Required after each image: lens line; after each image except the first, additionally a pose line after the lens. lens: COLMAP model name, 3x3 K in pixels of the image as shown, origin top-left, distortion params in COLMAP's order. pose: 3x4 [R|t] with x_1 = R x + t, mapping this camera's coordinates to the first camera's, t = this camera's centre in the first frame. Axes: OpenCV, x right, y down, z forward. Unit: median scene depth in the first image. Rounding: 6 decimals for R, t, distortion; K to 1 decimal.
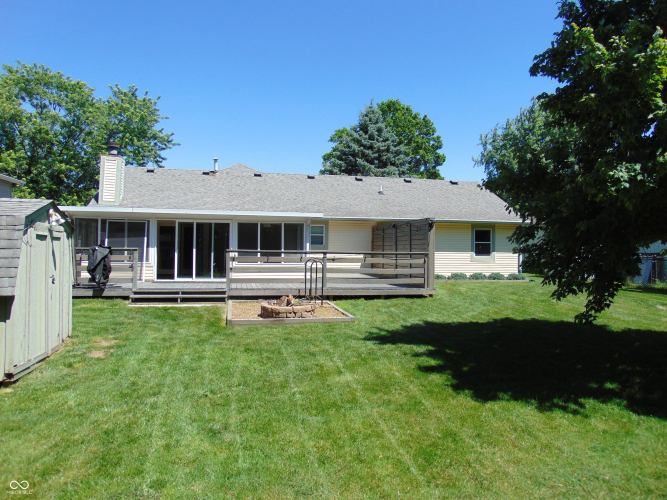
lens RADIAL K [[496.1, 0, 334.5], [0, 496.1, 253.0], [0, 0, 1]] dist [-0.014424, 0.021601]
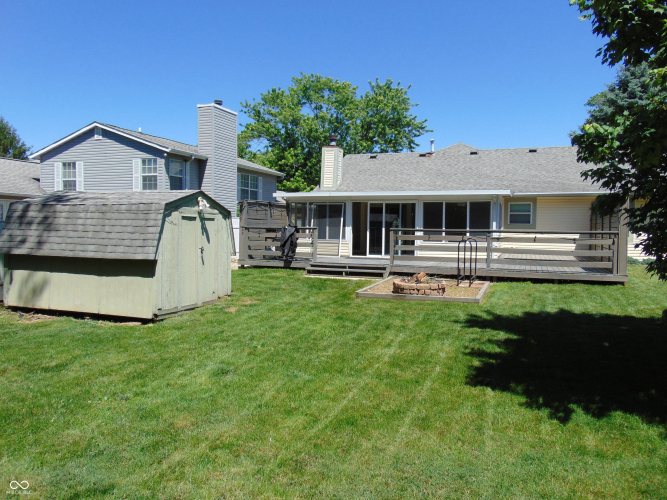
lens RADIAL K [[496.1, 0, 332.9], [0, 496.1, 246.5], [0, 0, 1]] dist [-0.014424, 0.021601]
pose [[0.839718, 0.018041, -0.542722, 0.237277], [-0.004243, 0.999635, 0.026663, 0.003847], [0.543005, -0.020087, 0.839489, 0.038315]]
